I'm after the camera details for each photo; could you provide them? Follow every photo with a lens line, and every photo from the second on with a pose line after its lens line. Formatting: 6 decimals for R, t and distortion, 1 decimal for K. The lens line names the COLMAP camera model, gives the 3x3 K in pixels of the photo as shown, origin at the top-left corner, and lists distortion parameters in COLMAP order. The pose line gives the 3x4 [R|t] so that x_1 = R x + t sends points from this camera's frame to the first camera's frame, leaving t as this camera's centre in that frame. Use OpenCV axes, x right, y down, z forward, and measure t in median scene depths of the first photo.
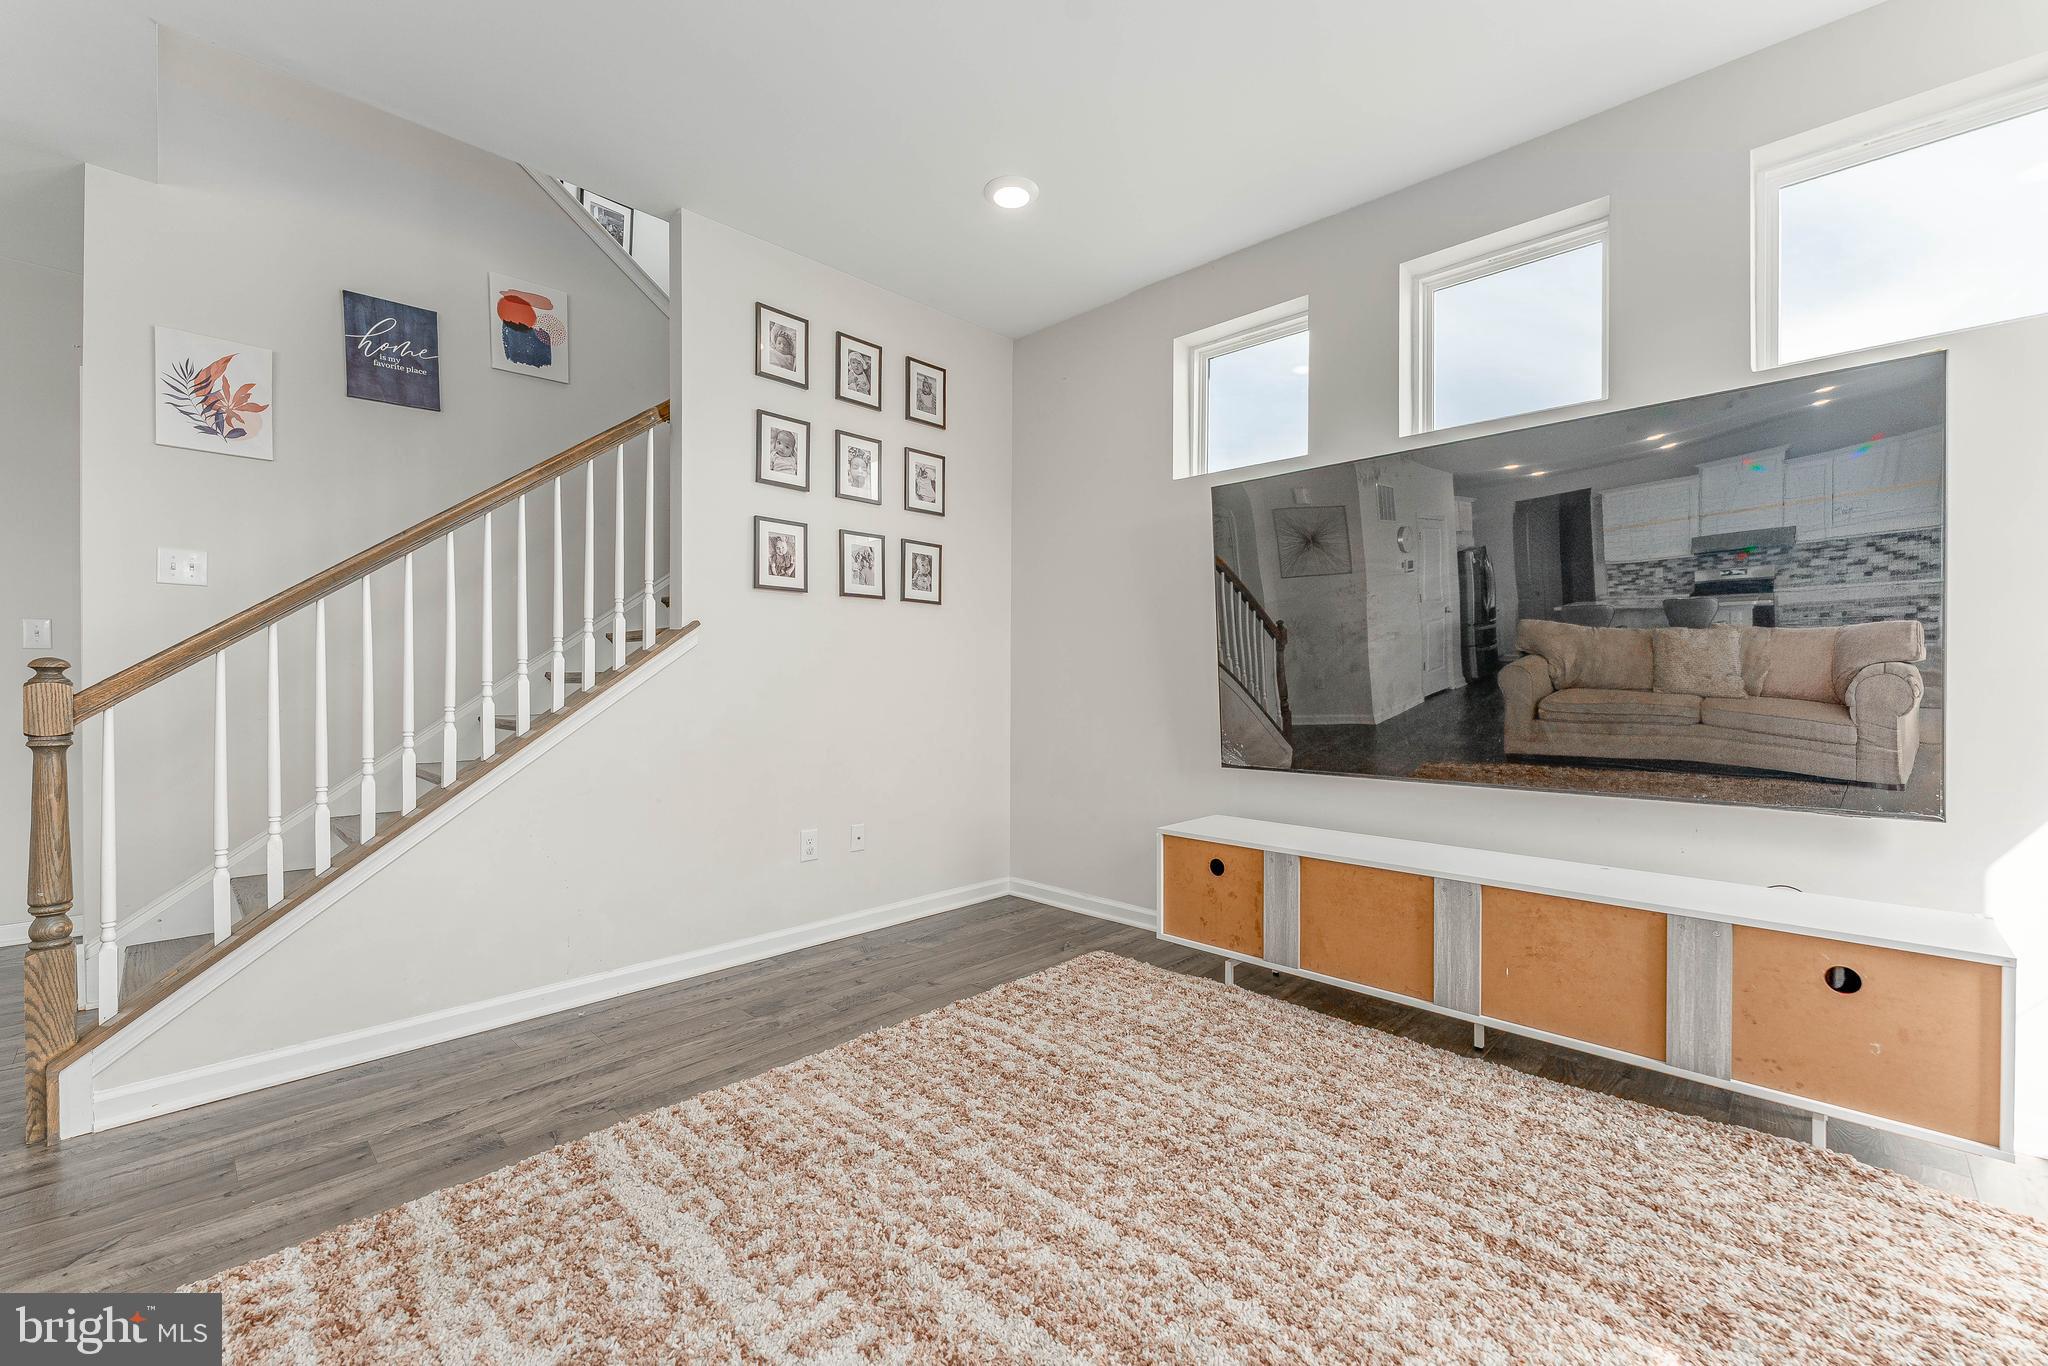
lens RADIAL K [[829.3, 0, 1020.5], [0, 829.3, 694.5], [0, 0, 1]] dist [-0.002564, -0.000201]
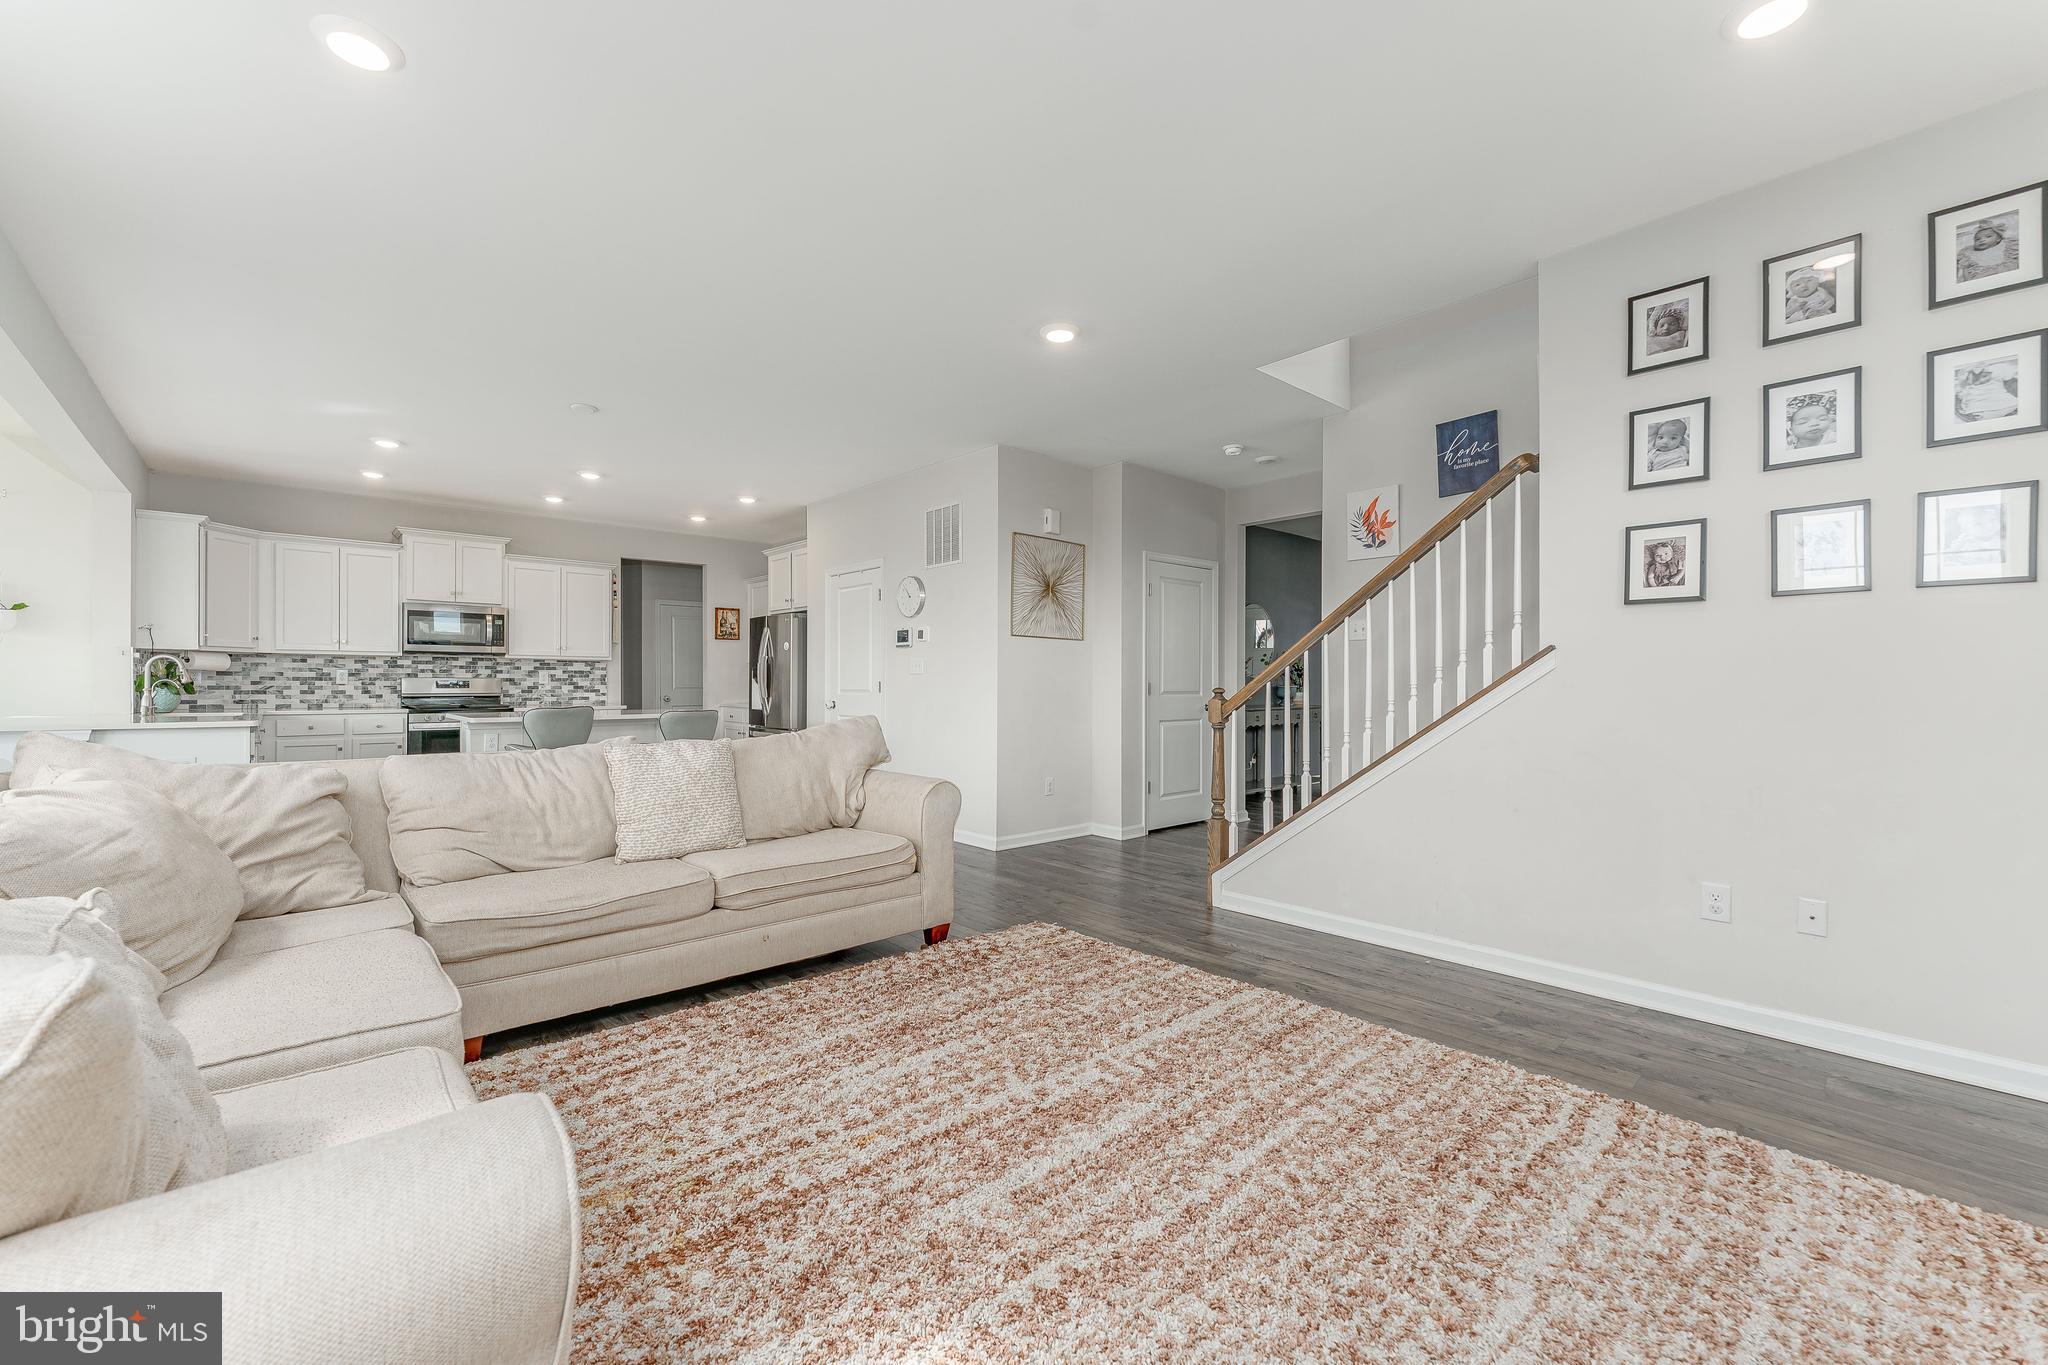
lens RADIAL K [[829.3, 0, 1017.0], [0, 829.3, 686.6], [0, 0, 1]] dist [-0.002564, -0.000201]
pose [[-0.071372, -0.000086, -0.997450, 0.784670], [-0.016522, 0.999863, 0.001096, -0.029183], [0.997313, 0.016558, -0.071364, 0.452415]]
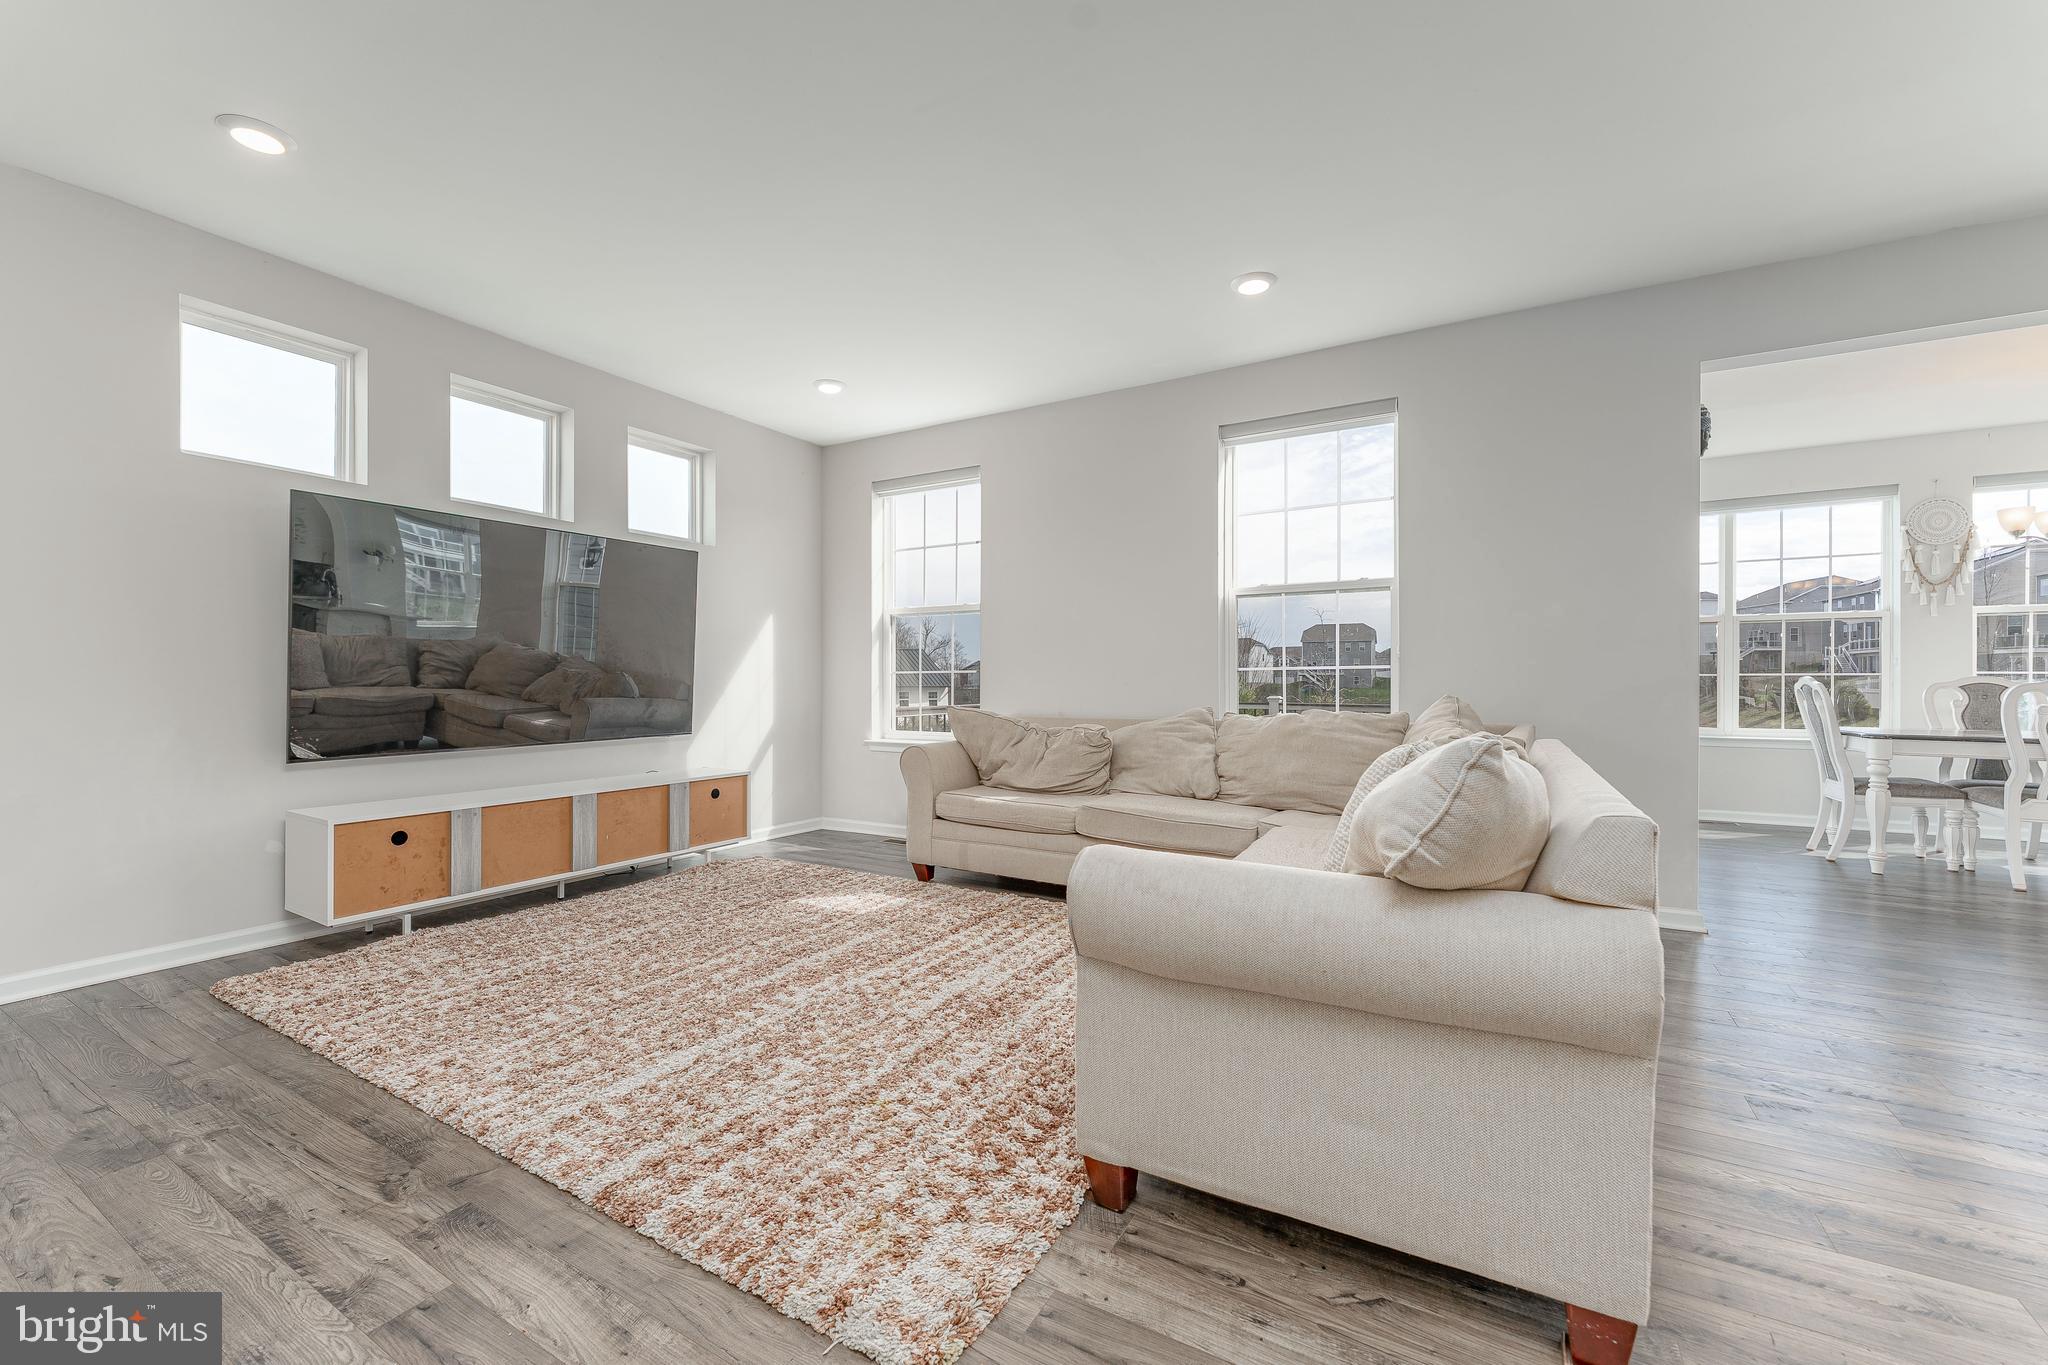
lens RADIAL K [[829.3, 0, 1017.3], [0, 829.3, 684.0], [0, 0, 1]] dist [-0.002564, -0.000201]
pose [[-0.233792, -0.008968, 0.972245, -1.161172], [0.013075, 0.999838, 0.012367, -0.011775], [-0.972199, 0.015604, -0.233637, 0.446403]]
